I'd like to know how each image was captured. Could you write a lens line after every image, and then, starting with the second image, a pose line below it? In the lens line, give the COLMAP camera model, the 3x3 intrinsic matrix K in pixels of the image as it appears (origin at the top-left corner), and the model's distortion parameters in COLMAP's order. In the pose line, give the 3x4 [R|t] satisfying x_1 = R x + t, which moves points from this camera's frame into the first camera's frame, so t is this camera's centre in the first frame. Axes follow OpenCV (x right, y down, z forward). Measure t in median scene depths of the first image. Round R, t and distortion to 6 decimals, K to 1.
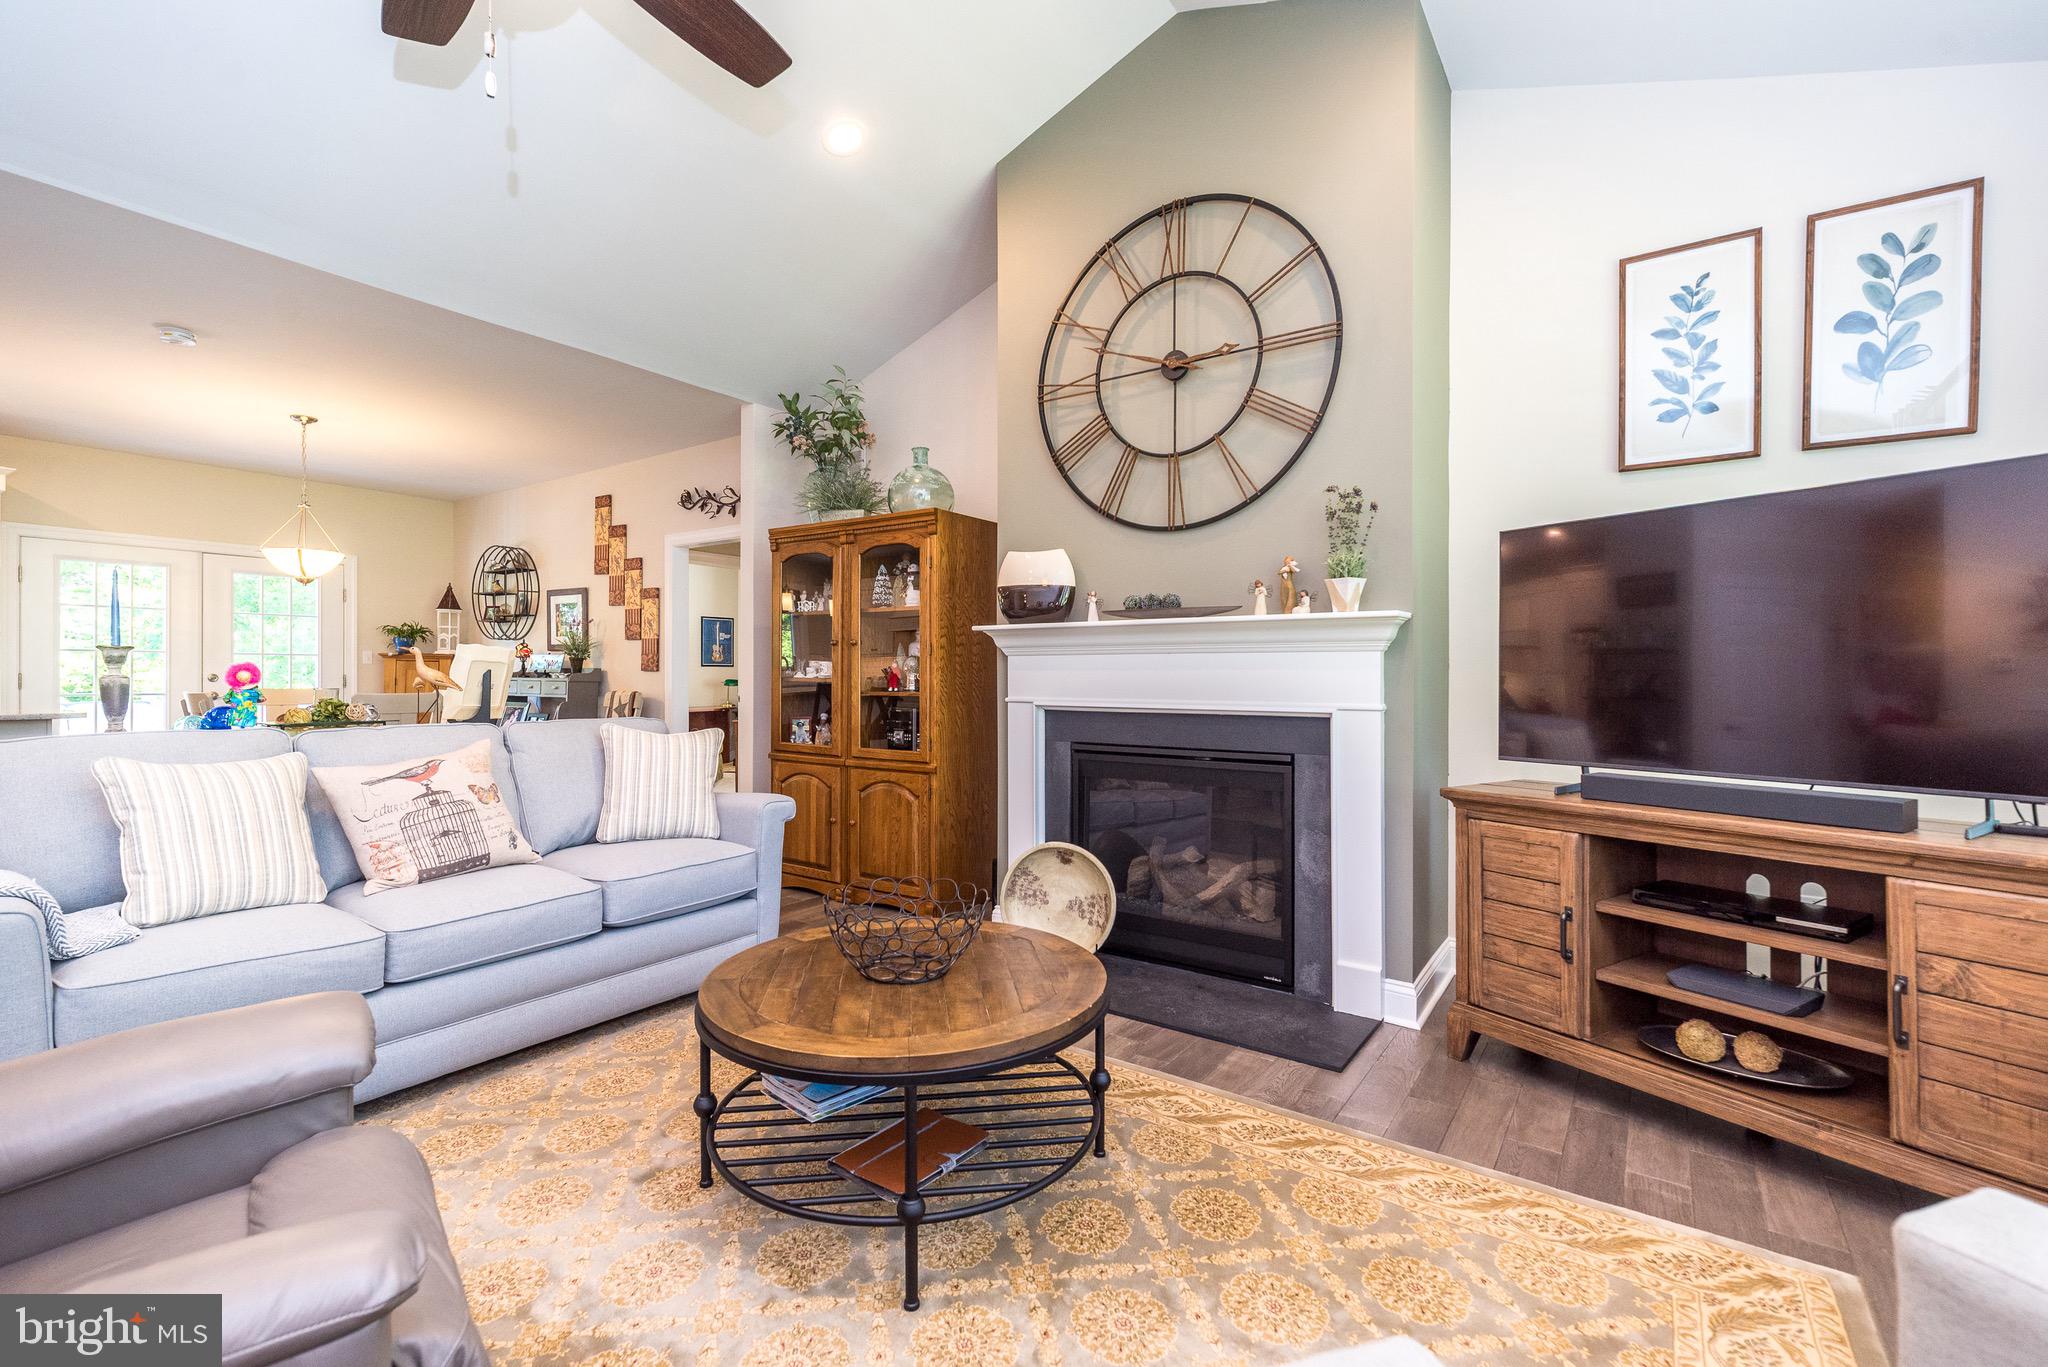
lens RADIAL K [[894.6, 0, 1029.8], [0, 894.6, 680.8], [0, 0, 1]] dist [0.008823, -0.000470]
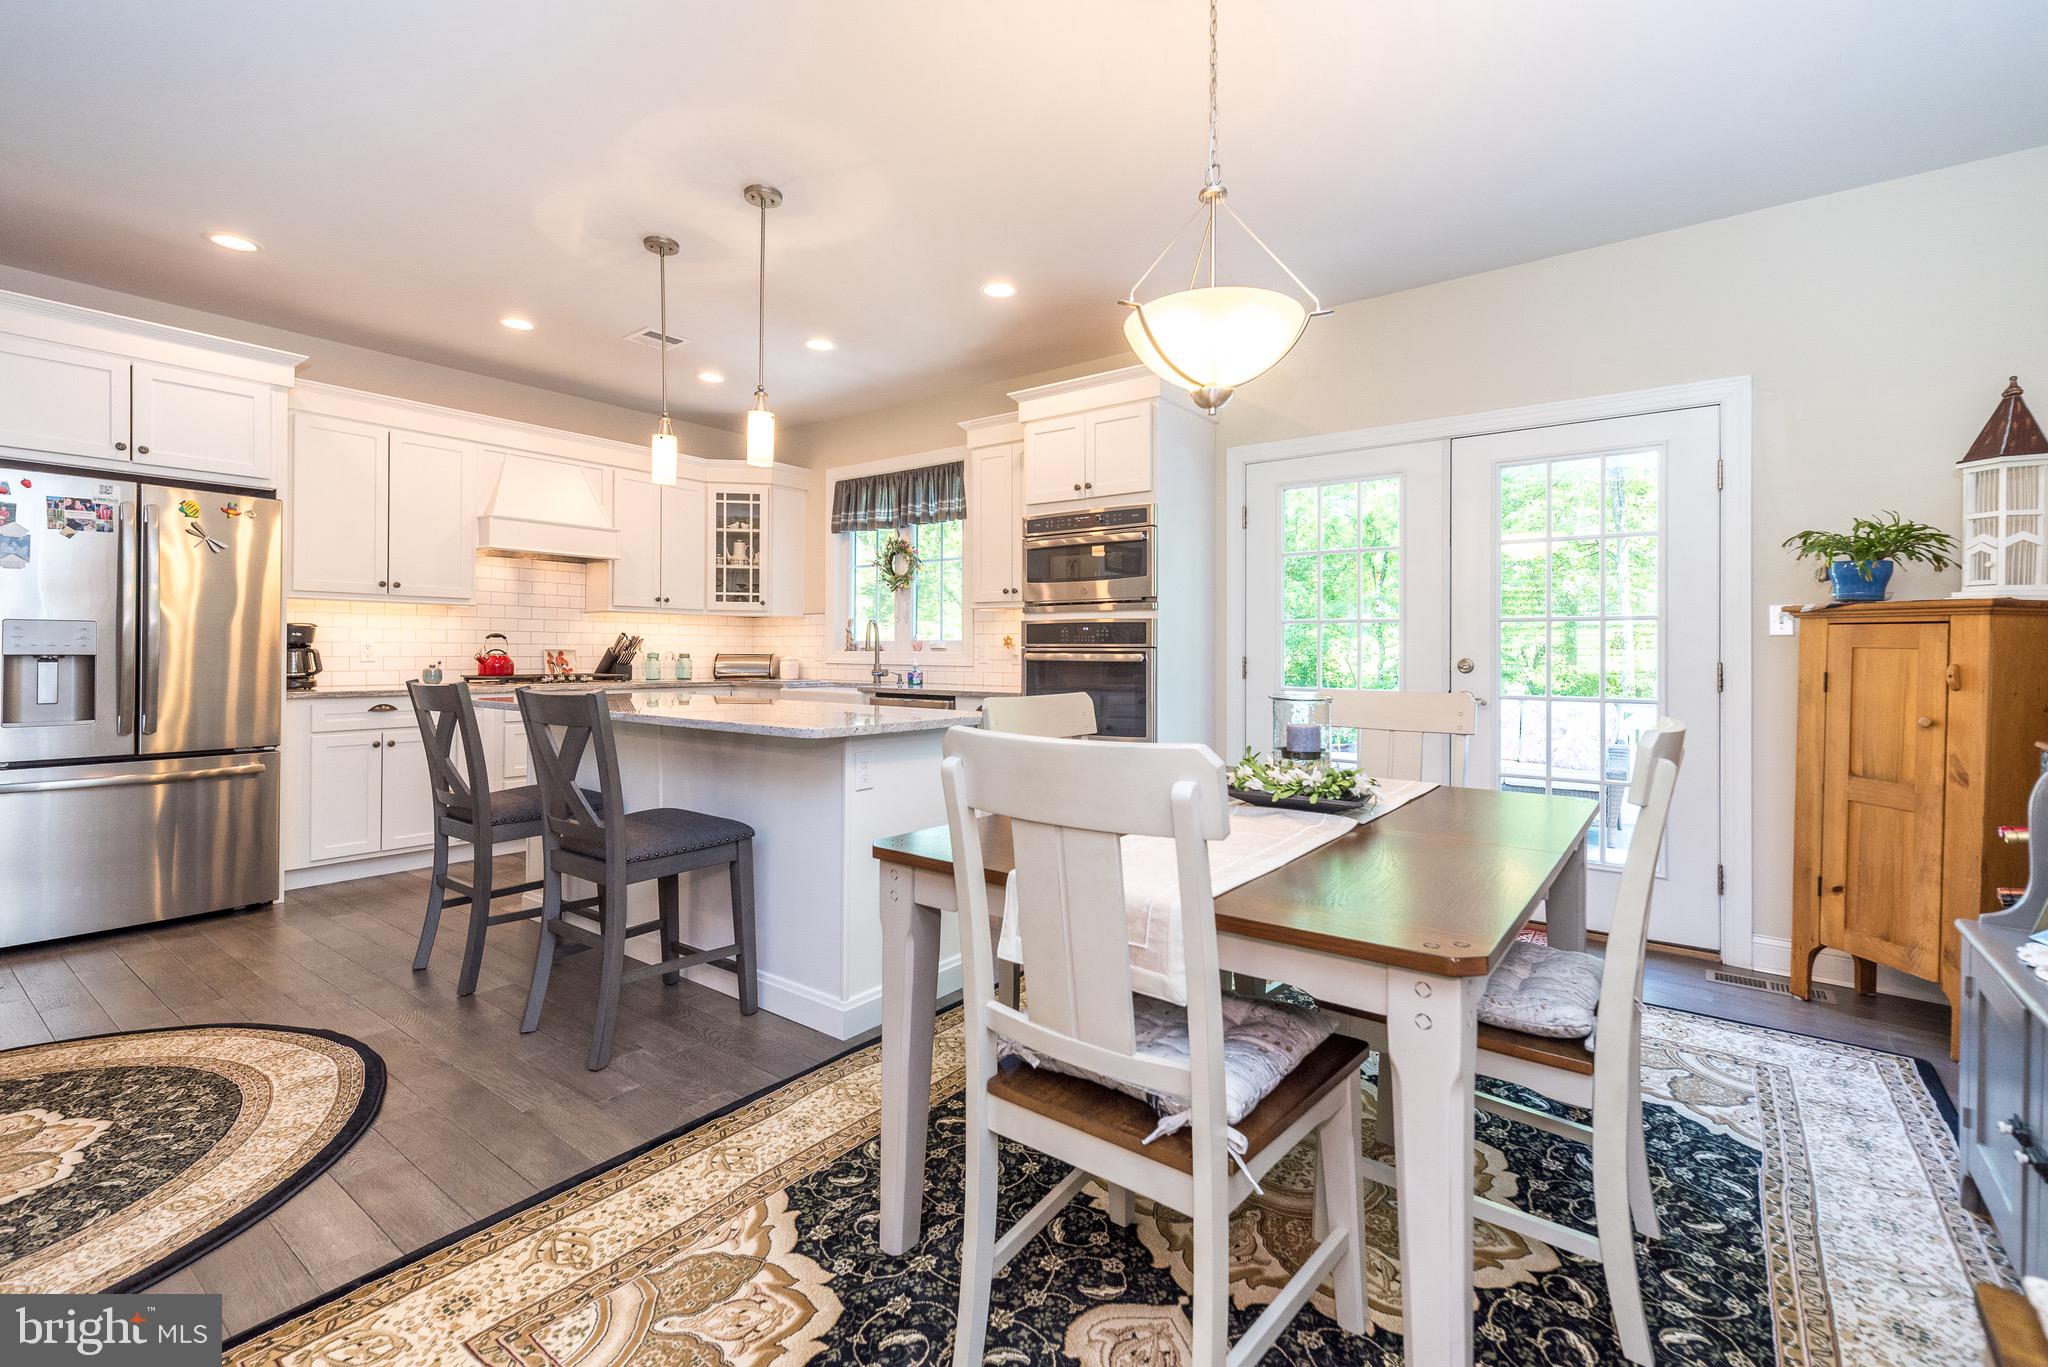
lens RADIAL K [[894.6, 0, 1011.5], [0, 894.6, 669.6], [0, 0, 1]] dist [0.008823, -0.000470]
pose [[-0.033754, 0.011497, -0.999364, -0.715333], [-0.012887, 0.999846, 0.011938, -0.008101], [0.999347, 0.013281, -0.033601, 1.503337]]
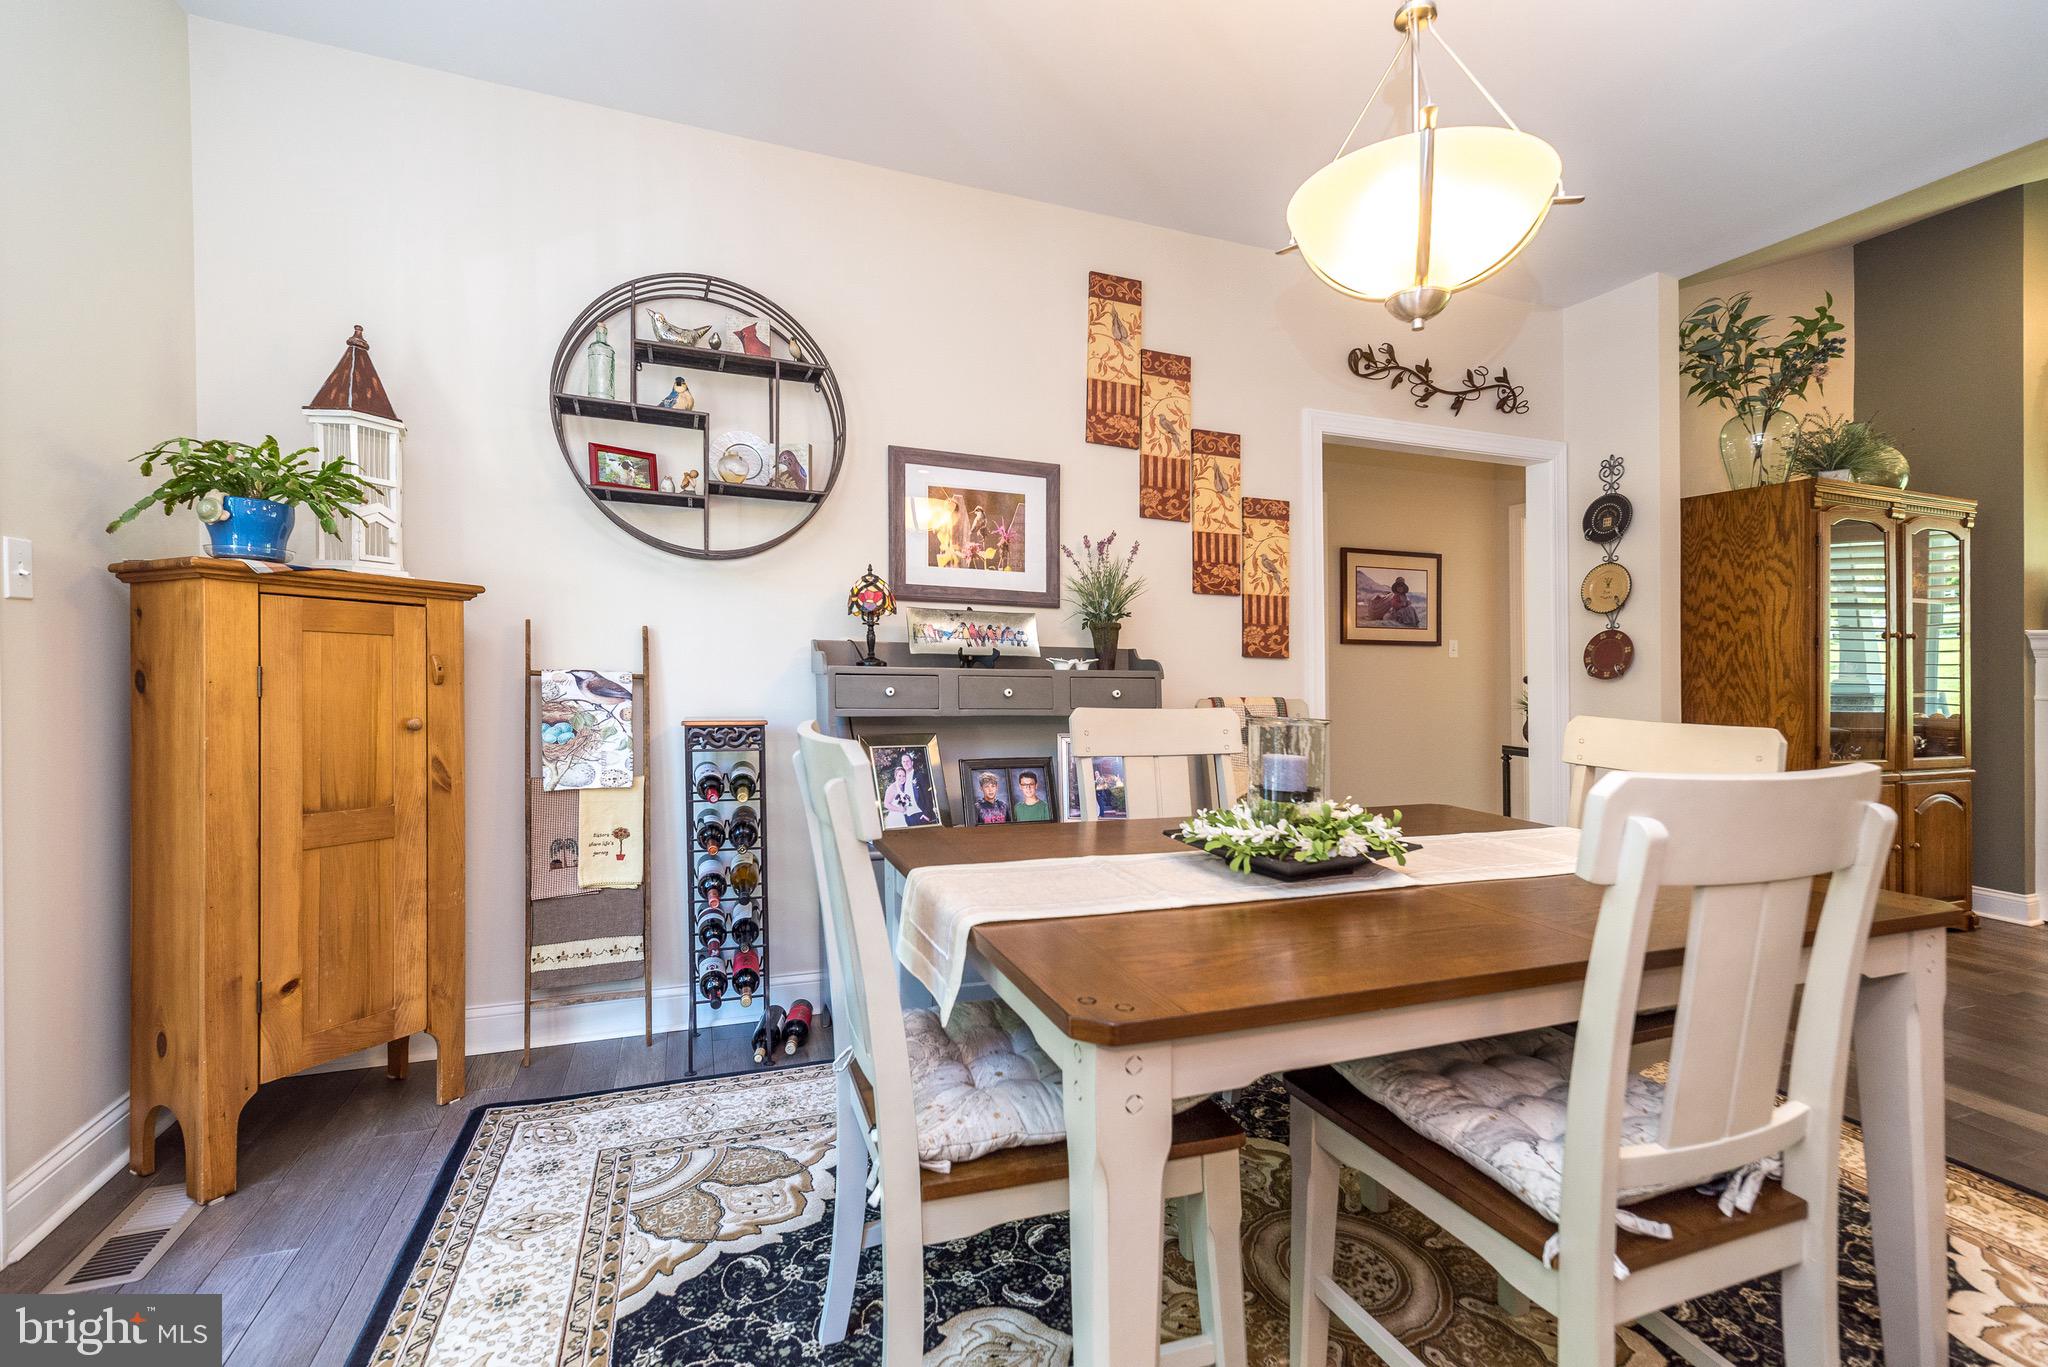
lens RADIAL K [[894.6, 0, 1018.3], [0, 894.6, 663.6], [0, 0, 1]] dist [0.008823, -0.000470]
pose [[0.559840, 0.010214, 0.828538, -1.753018], [-0.001526, 0.999935, -0.011296, -0.001054], [-0.828599, 0.005060, 0.559819, 1.545802]]
